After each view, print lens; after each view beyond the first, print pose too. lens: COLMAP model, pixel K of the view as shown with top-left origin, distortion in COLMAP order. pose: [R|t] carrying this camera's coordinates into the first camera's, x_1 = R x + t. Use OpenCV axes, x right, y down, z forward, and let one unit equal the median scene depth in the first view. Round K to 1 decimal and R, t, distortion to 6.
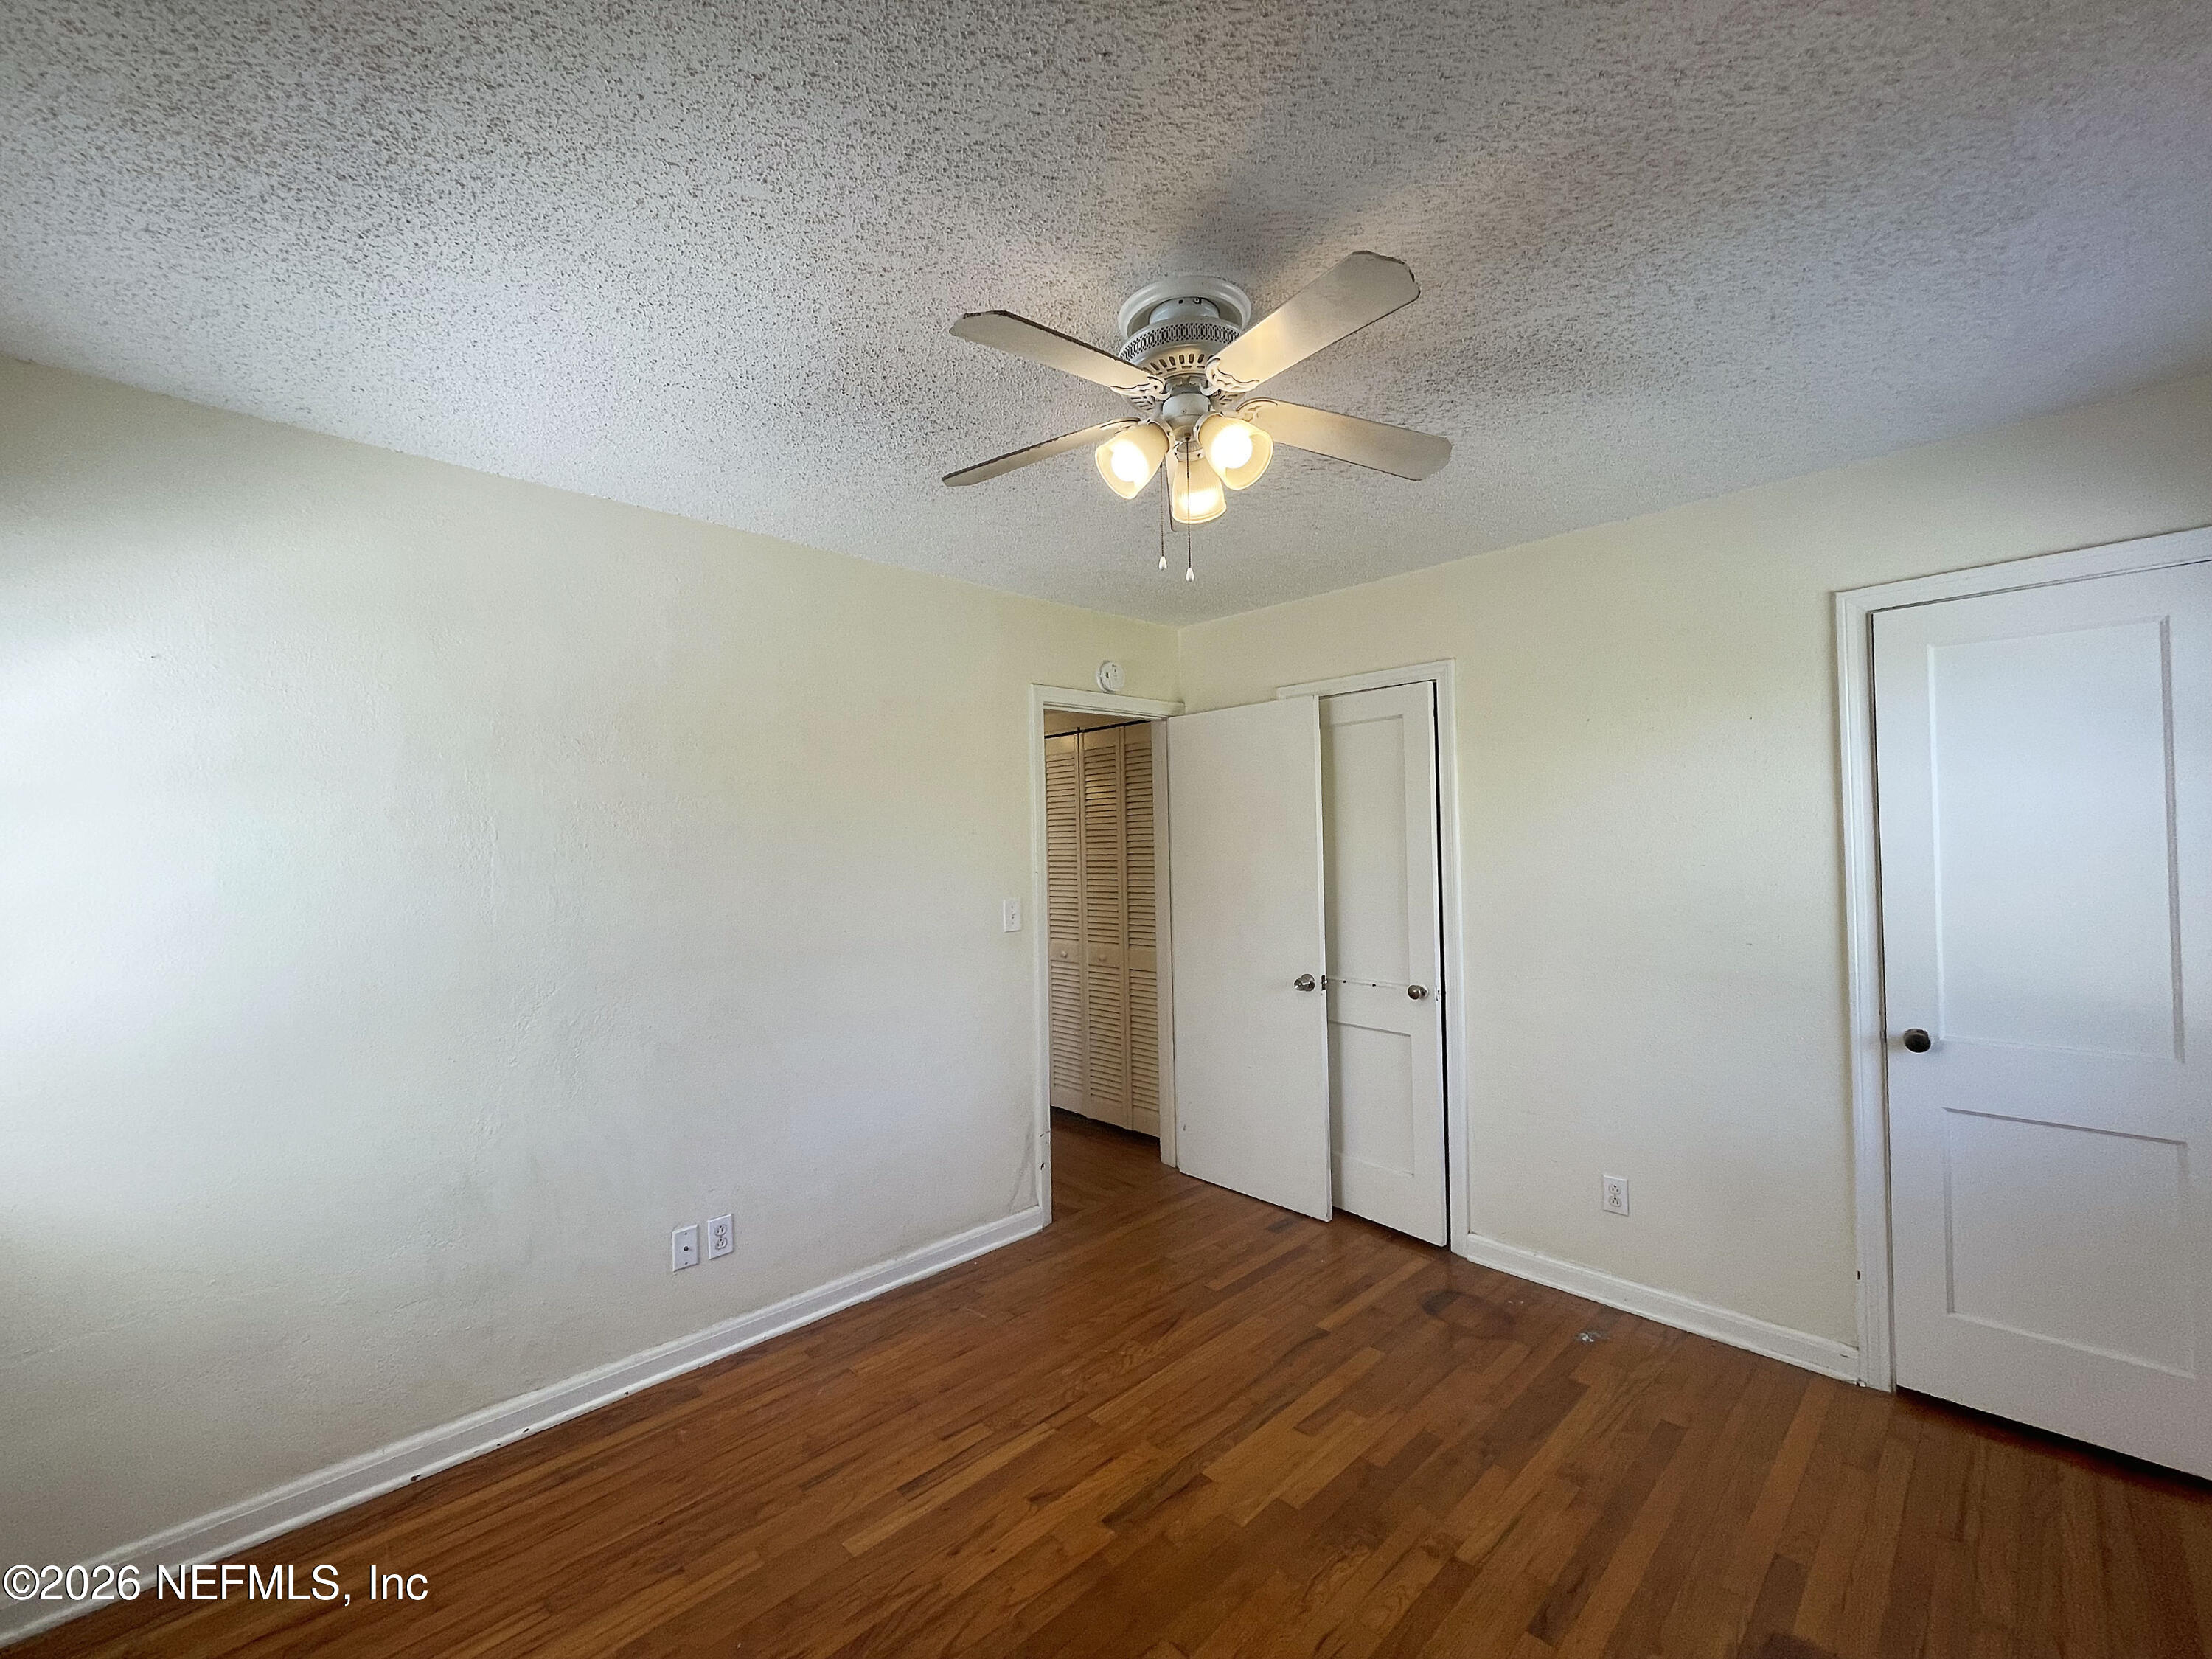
lens RADIAL K [[901.2, 0, 1099.5], [0, 901.2, 844.0], [0, 0, 1]] dist [0.004385, 0.000239]
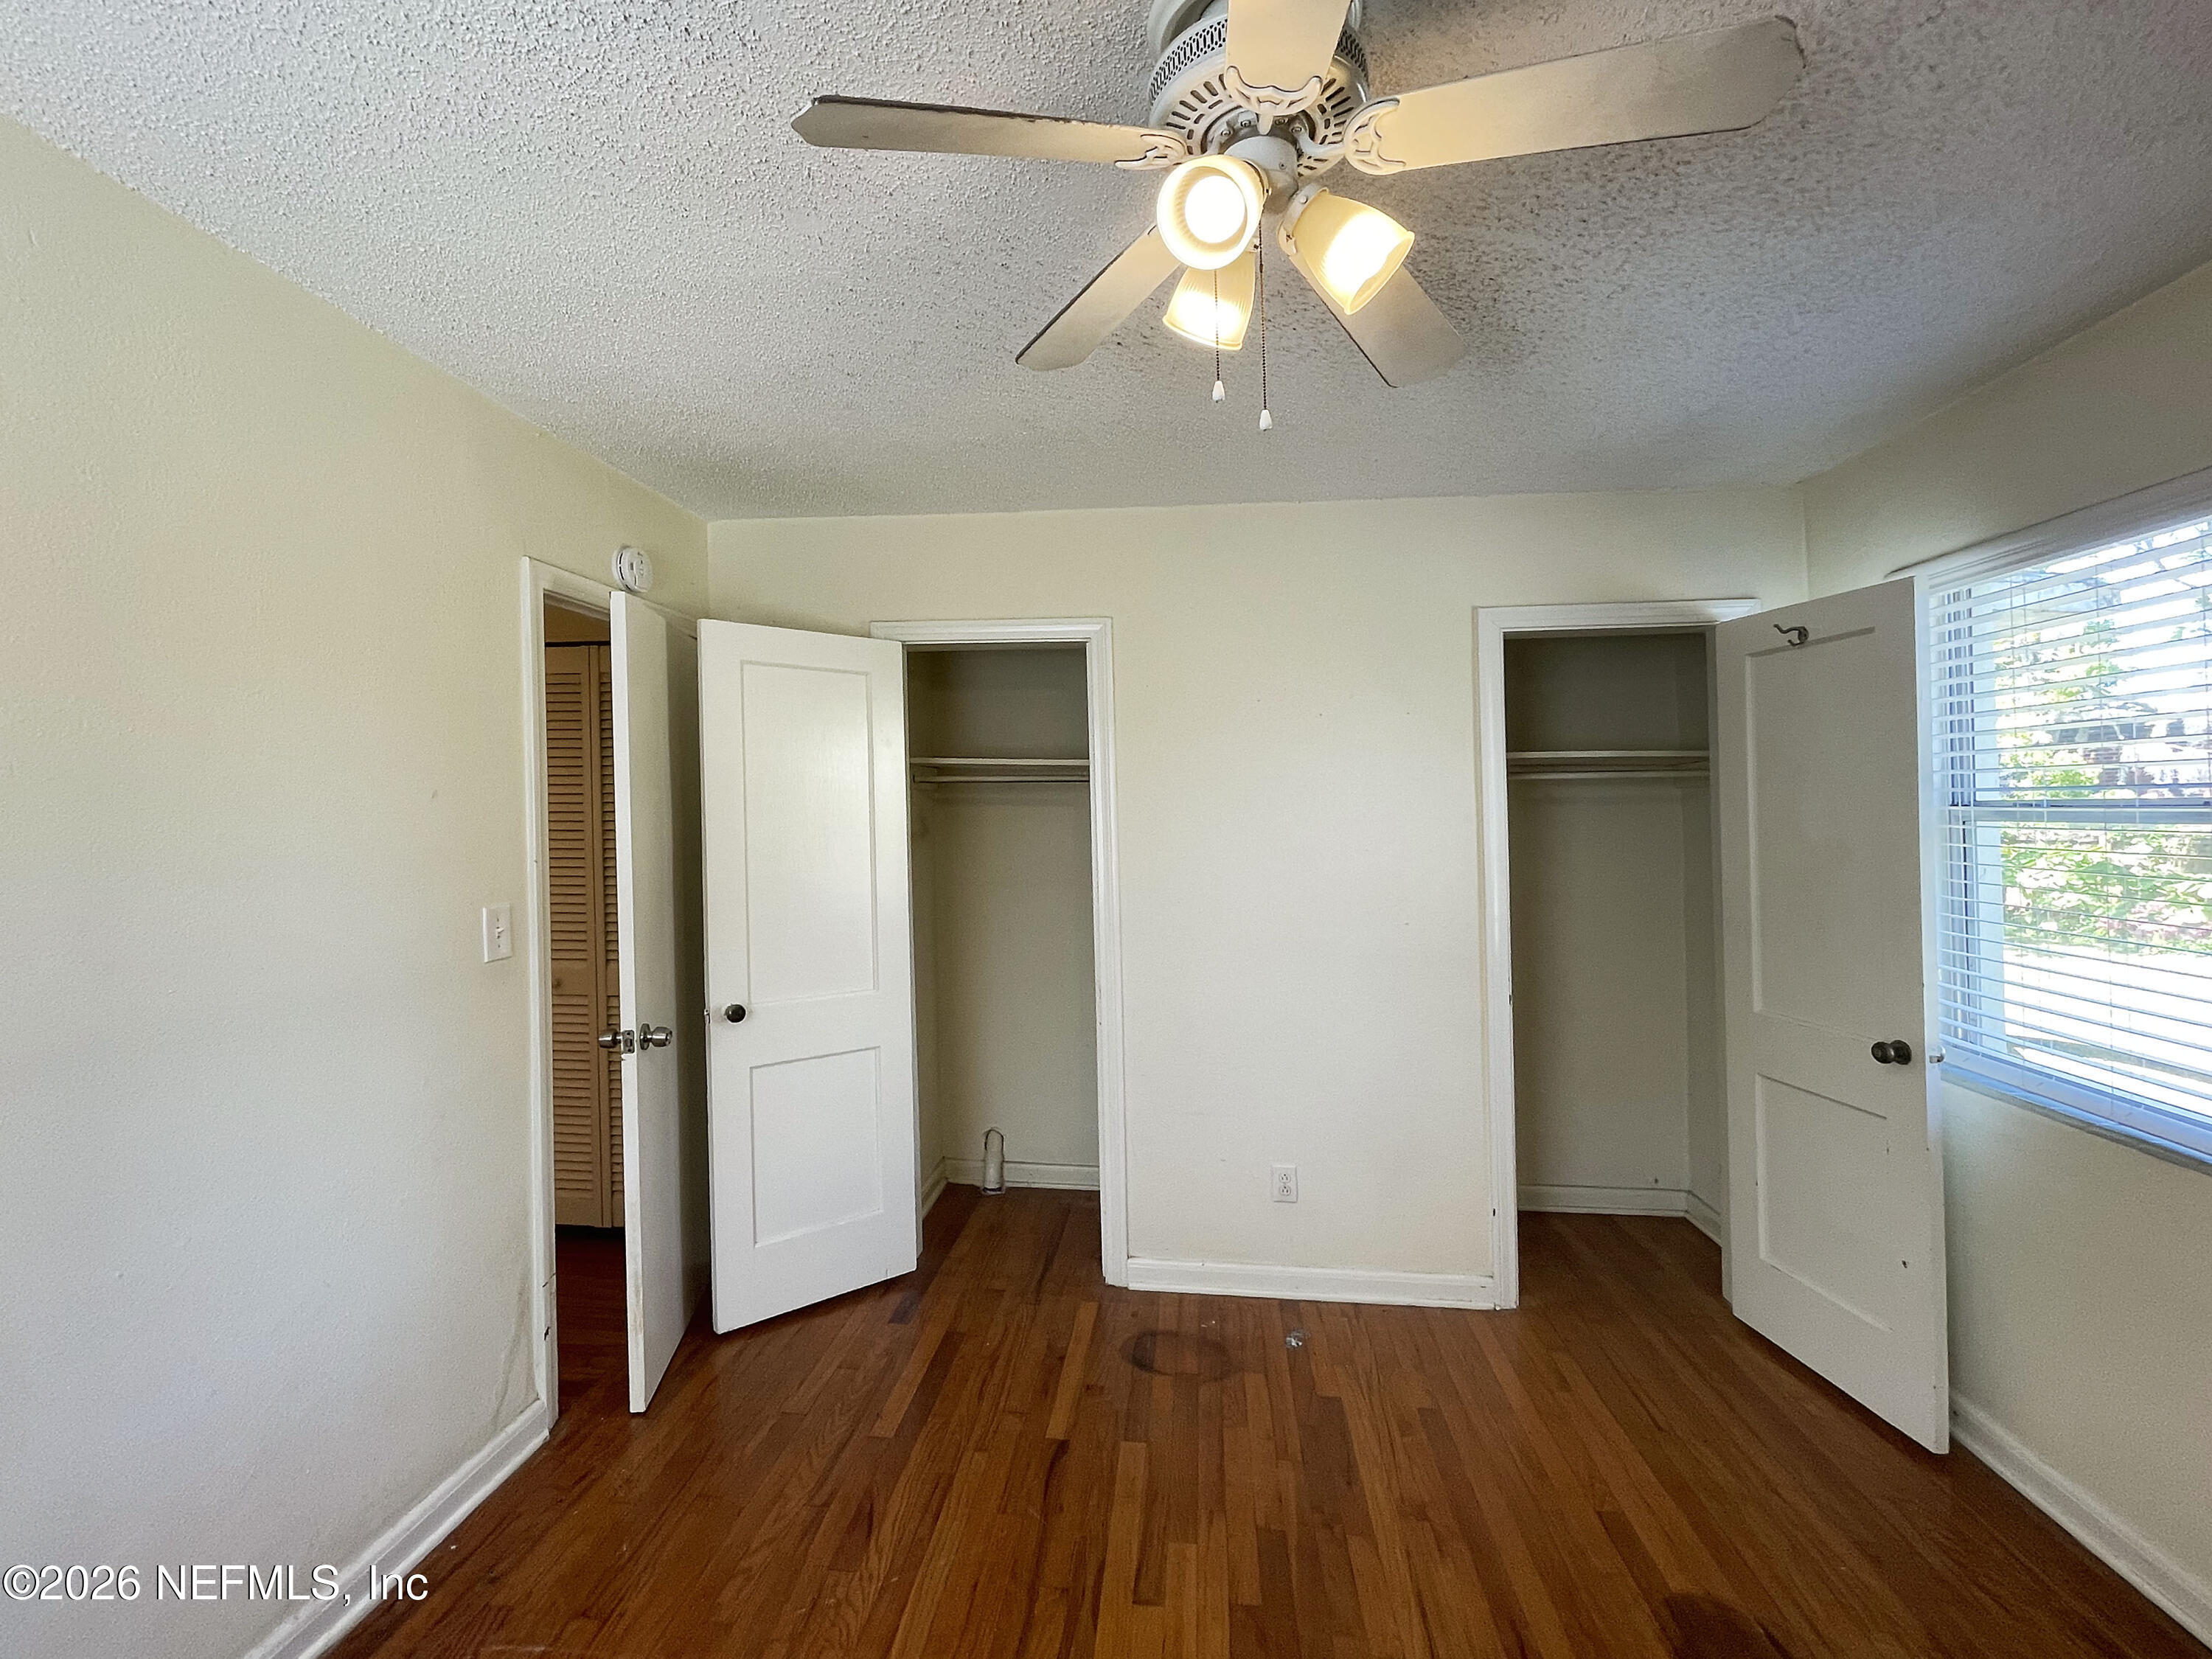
lens RADIAL K [[961.9, 0, 1097.7], [0, 961.9, 817.9], [0, 0, 1]] dist [0.005074, -0.000345]
pose [[0.768581, 0.016288, 0.639545, -0.357585], [-0.016395, 0.999849, -0.005762, -0.001761], [-0.639542, -0.006057, 0.768732, 0.435888]]
